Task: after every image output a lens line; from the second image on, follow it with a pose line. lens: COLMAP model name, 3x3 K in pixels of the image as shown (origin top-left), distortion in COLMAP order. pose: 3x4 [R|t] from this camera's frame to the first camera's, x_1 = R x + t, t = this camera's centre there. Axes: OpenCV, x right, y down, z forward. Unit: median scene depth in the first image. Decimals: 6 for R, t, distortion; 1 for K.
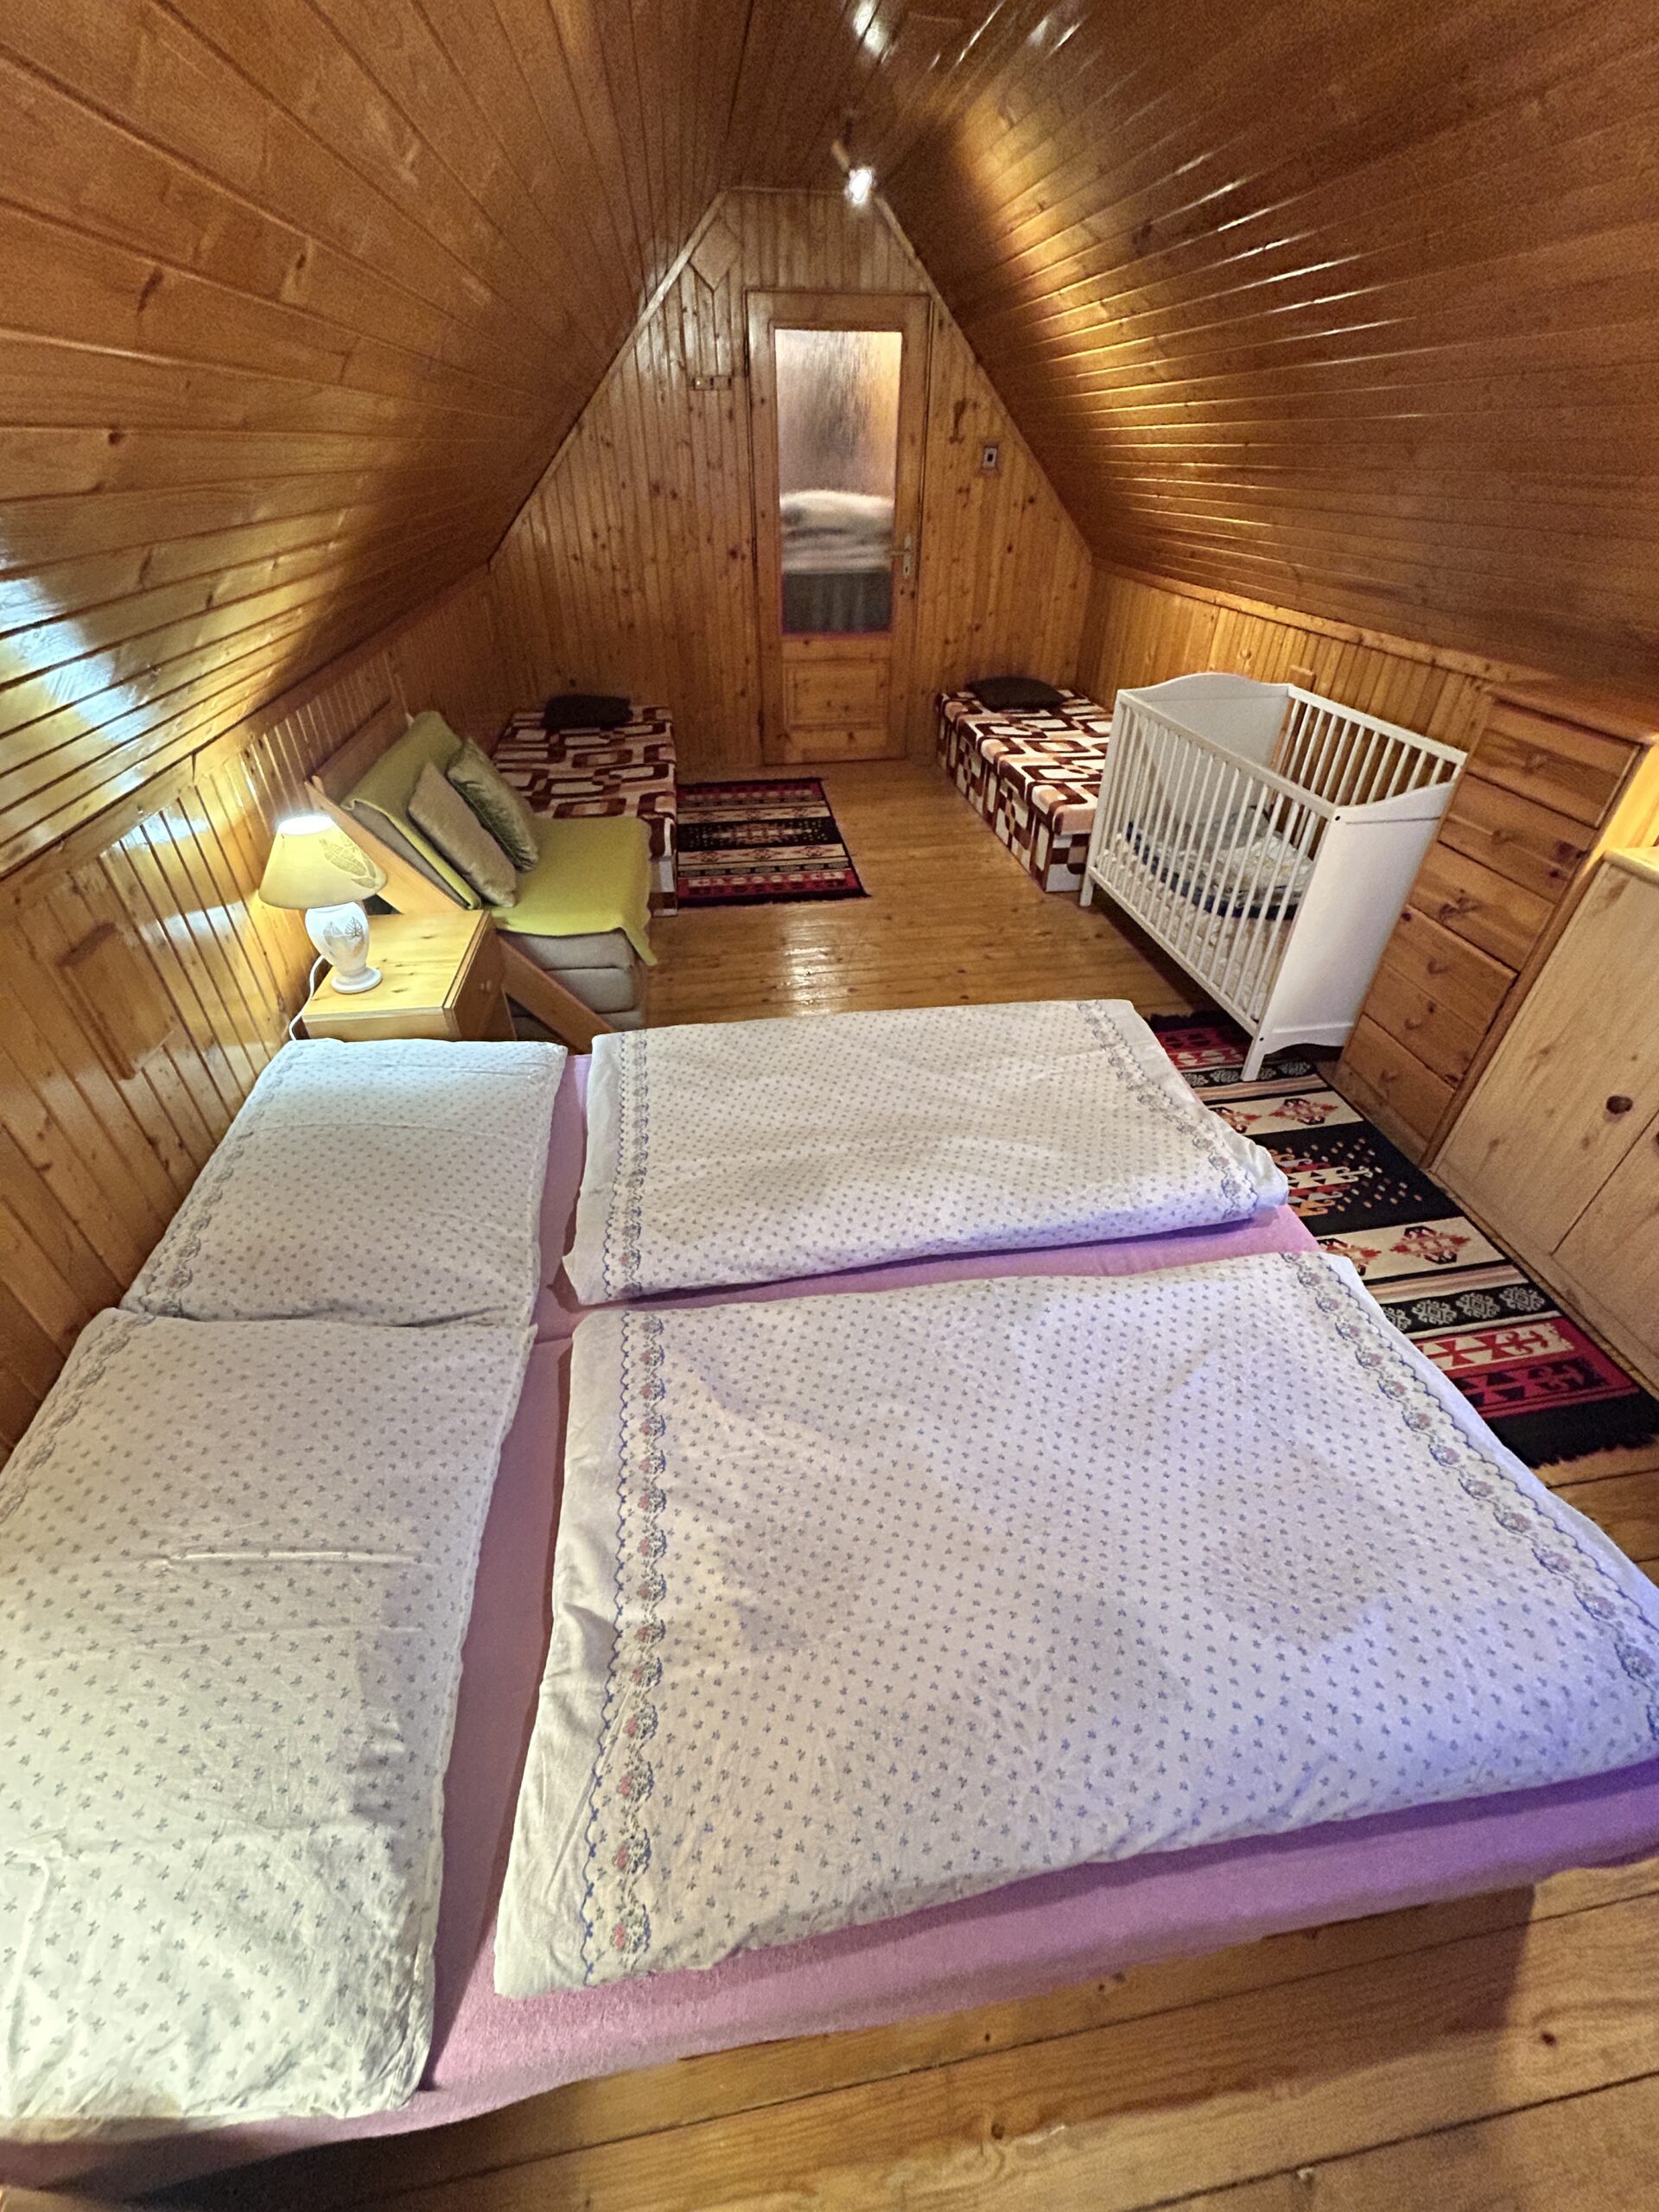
lens RADIAL K [[883.9, 0, 829.7], [0, 883.9, 1106.6], [0, 0, 1]] dist [-0.005749, 0.000860]
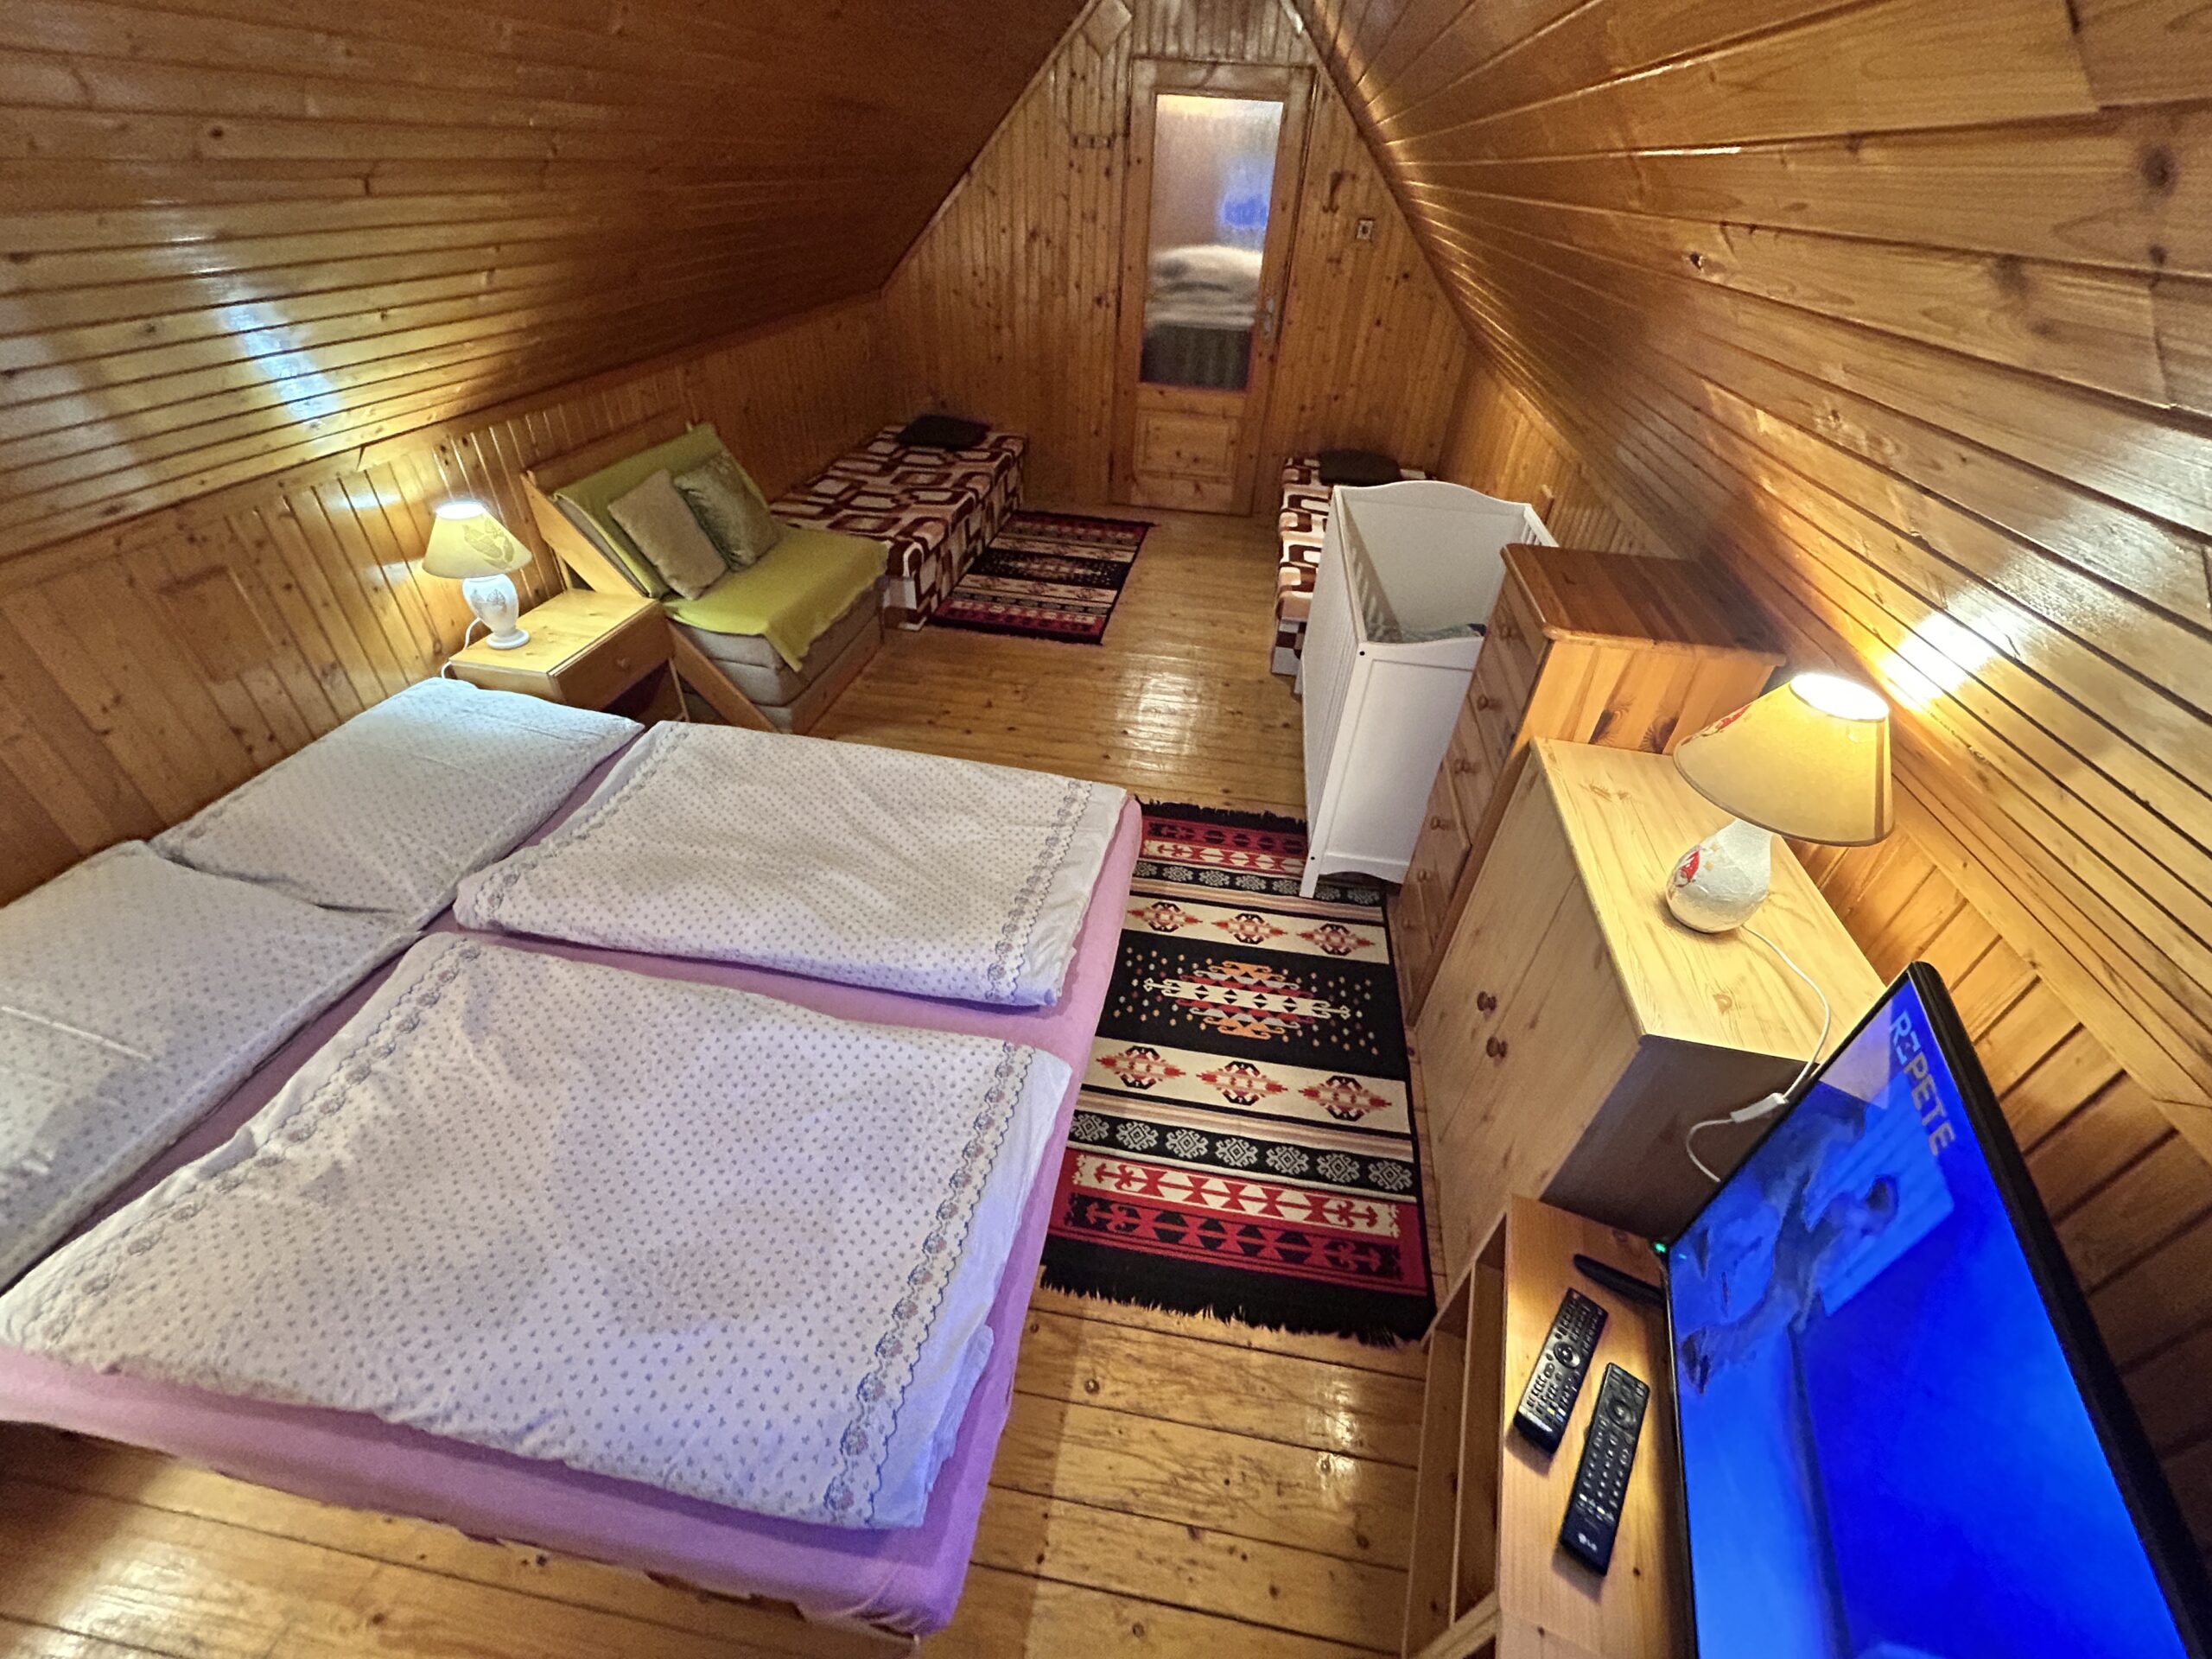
lens RADIAL K [[883.9, 0, 1103.1], [0, 883.9, 827.7], [0, 0, 1]] dist [-0.005749, 0.000860]
pose [[0.951489, 0.221416, -0.213645, 0.448088], [-0.221052, 0.974918, 0.025902, -0.079535], [0.214022, 0.022582, 0.976568, -0.014523]]
